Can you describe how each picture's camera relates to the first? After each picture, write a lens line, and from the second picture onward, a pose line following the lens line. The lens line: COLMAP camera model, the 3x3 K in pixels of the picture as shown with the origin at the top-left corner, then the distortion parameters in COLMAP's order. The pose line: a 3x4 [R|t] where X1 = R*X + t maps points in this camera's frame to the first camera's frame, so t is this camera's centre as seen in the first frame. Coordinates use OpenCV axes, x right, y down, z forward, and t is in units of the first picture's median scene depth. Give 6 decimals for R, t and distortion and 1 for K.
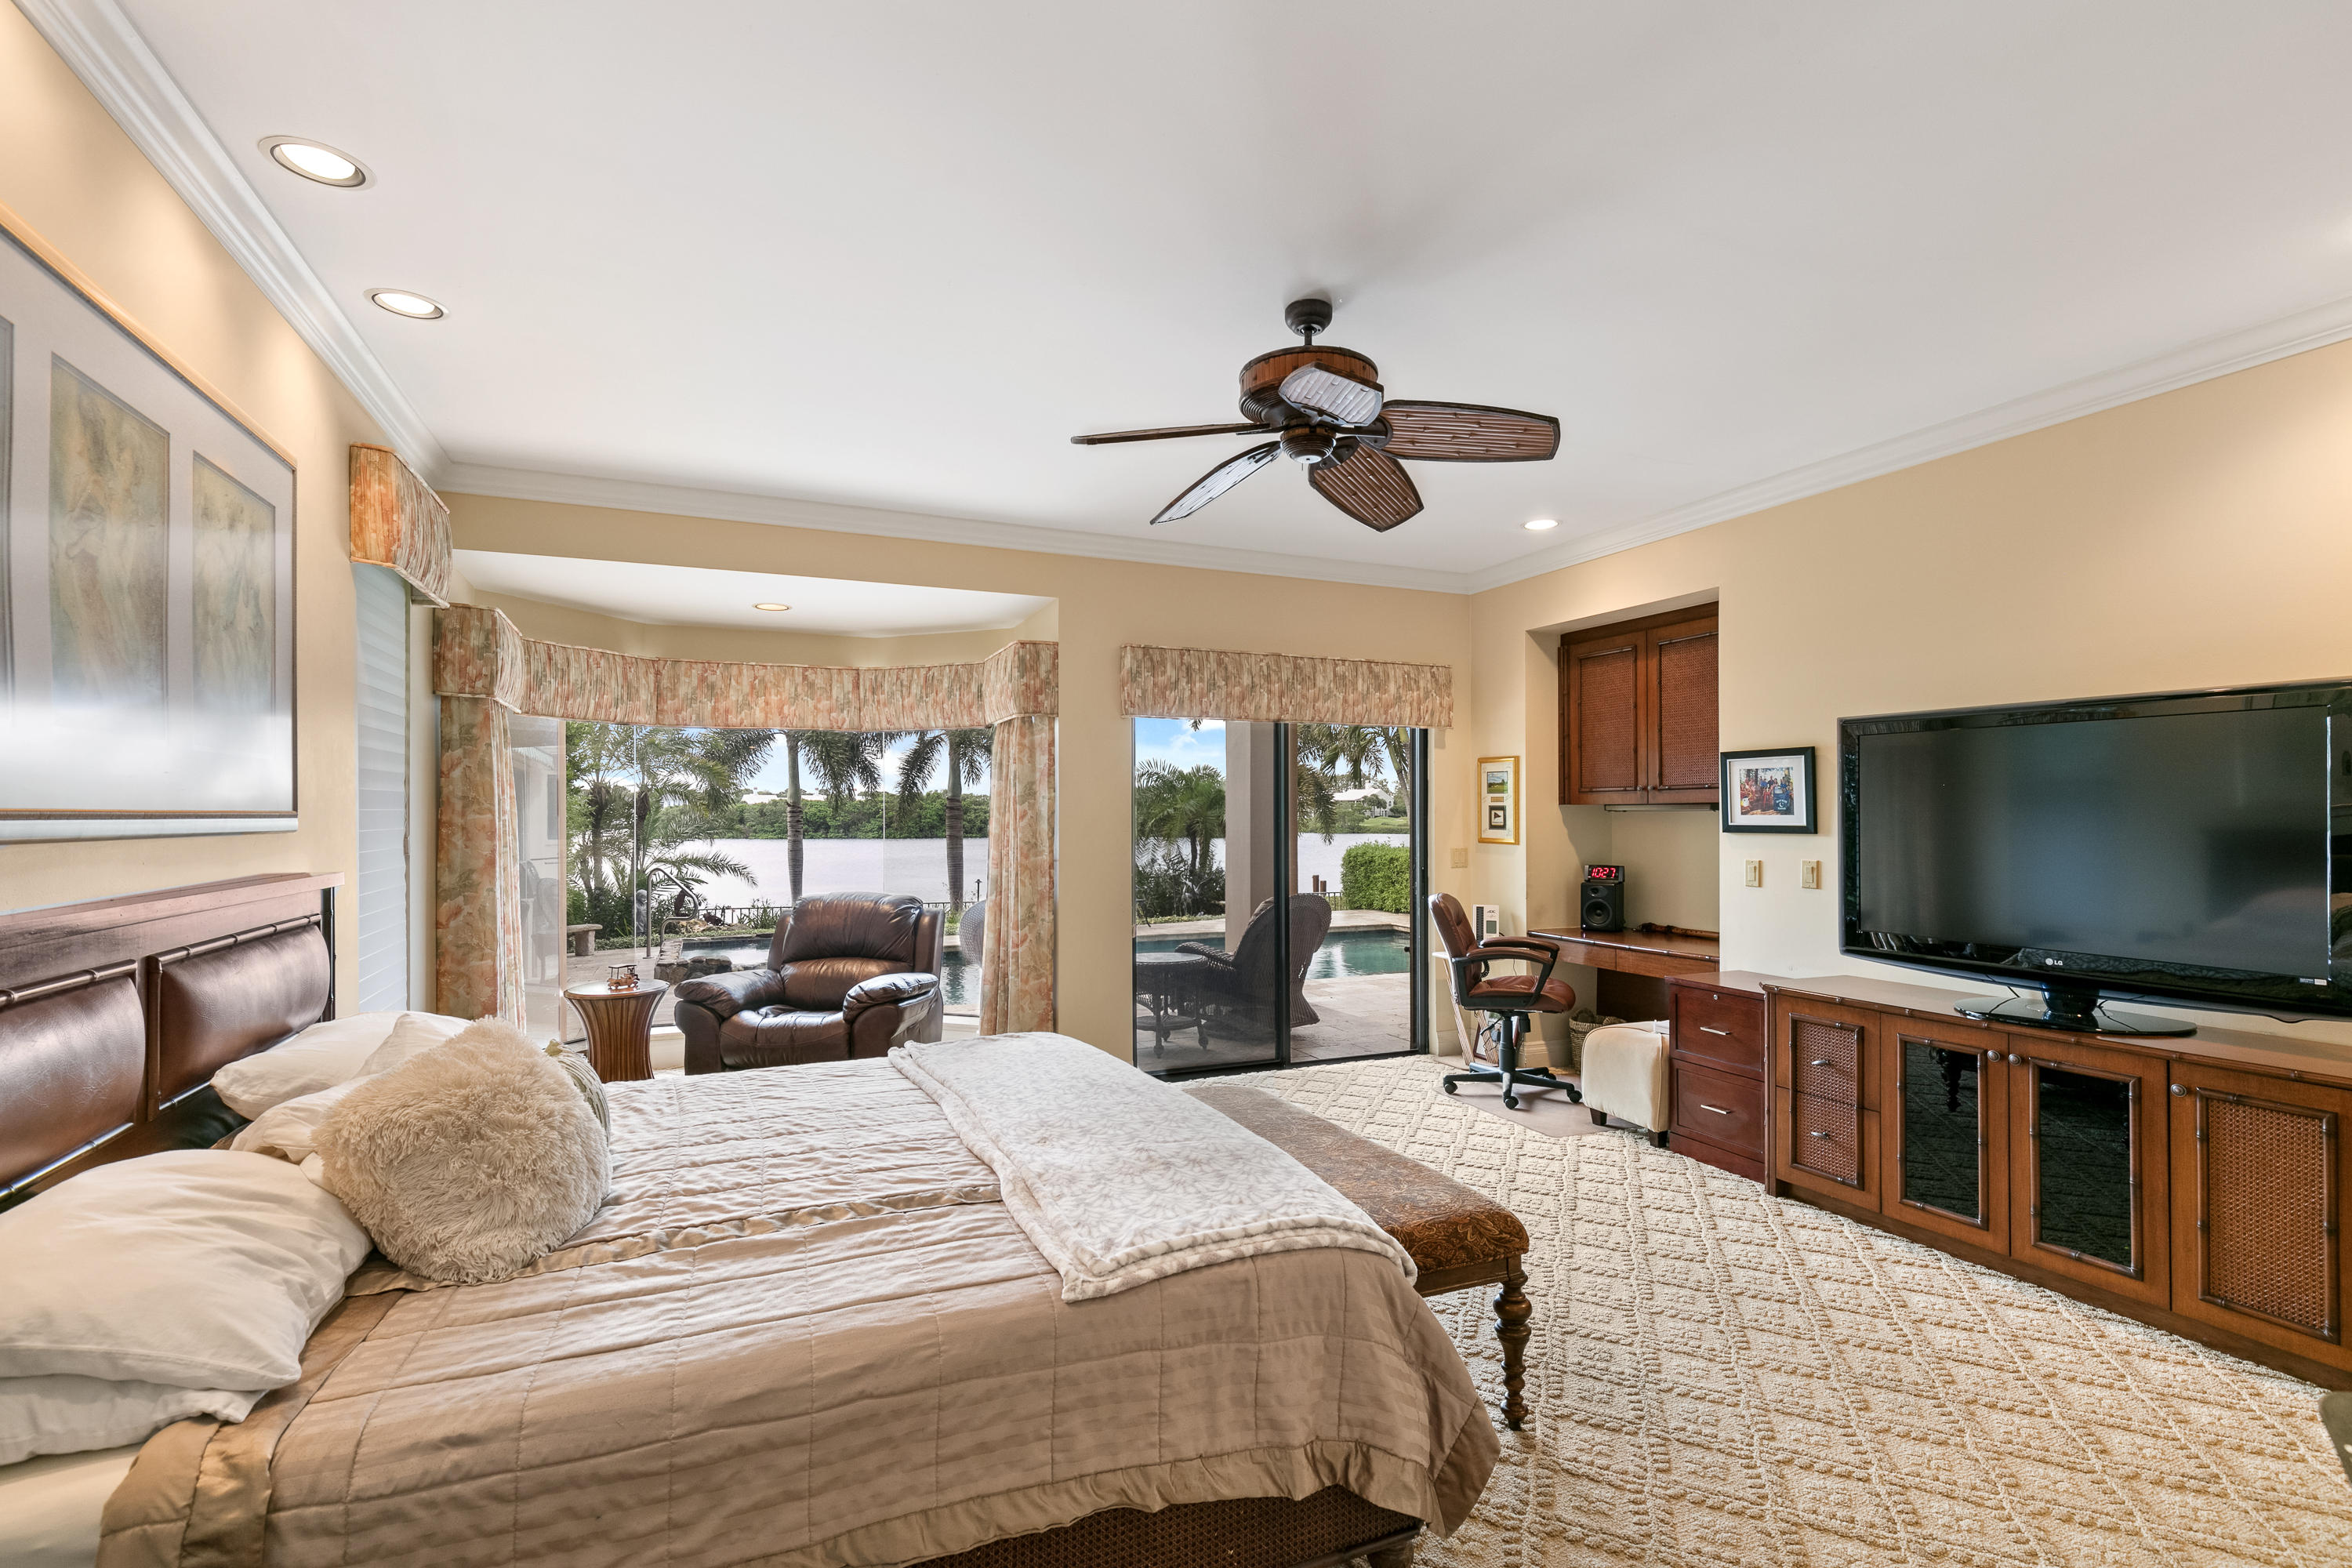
lens RADIAL K [[1079.4, 0, 1187.1], [0, 1079.4, 803.1], [0, 0, 1]] dist [0.014873, -0.000921]
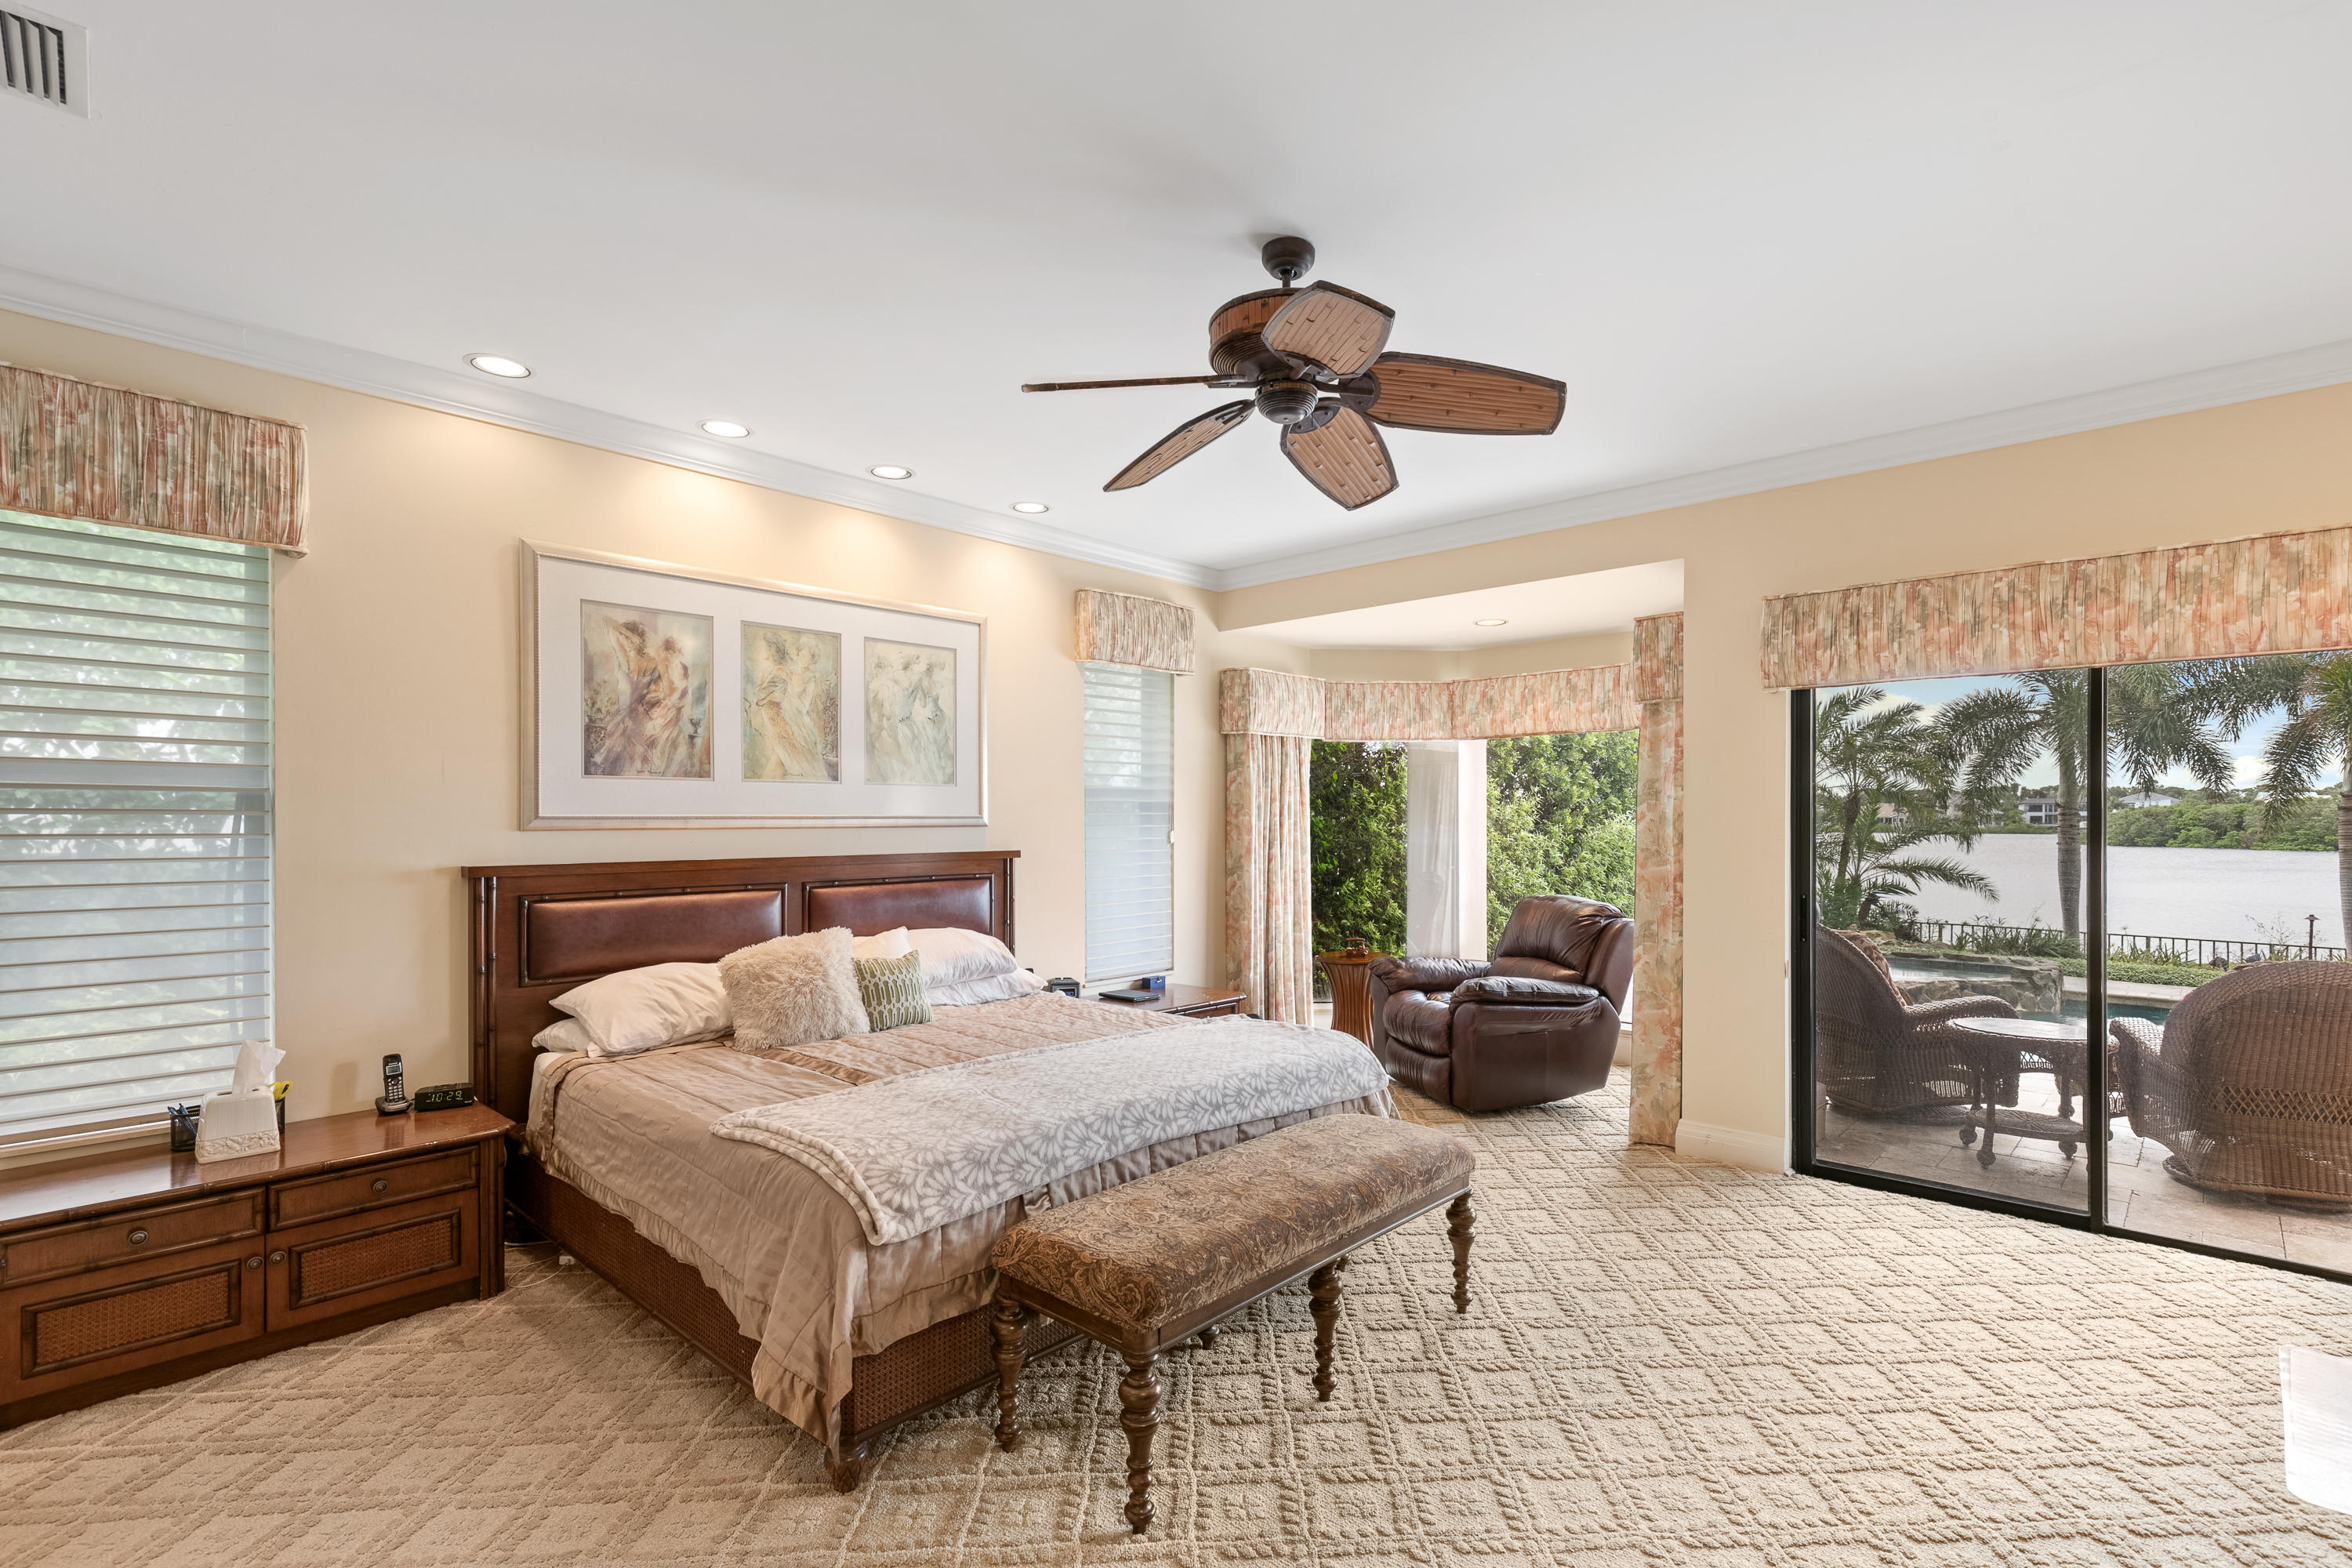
lens RADIAL K [[1079.4, 0, 1187.1], [0, 1079.4, 803.1], [0, 0, 1]] dist [0.014873, -0.000921]
pose [[0.409837, -0.011008, -0.912092, 0.482145], [0.009090, 0.999927, -0.007983, 0.002795], [0.912114, -0.005019, 0.409907, 0.299846]]
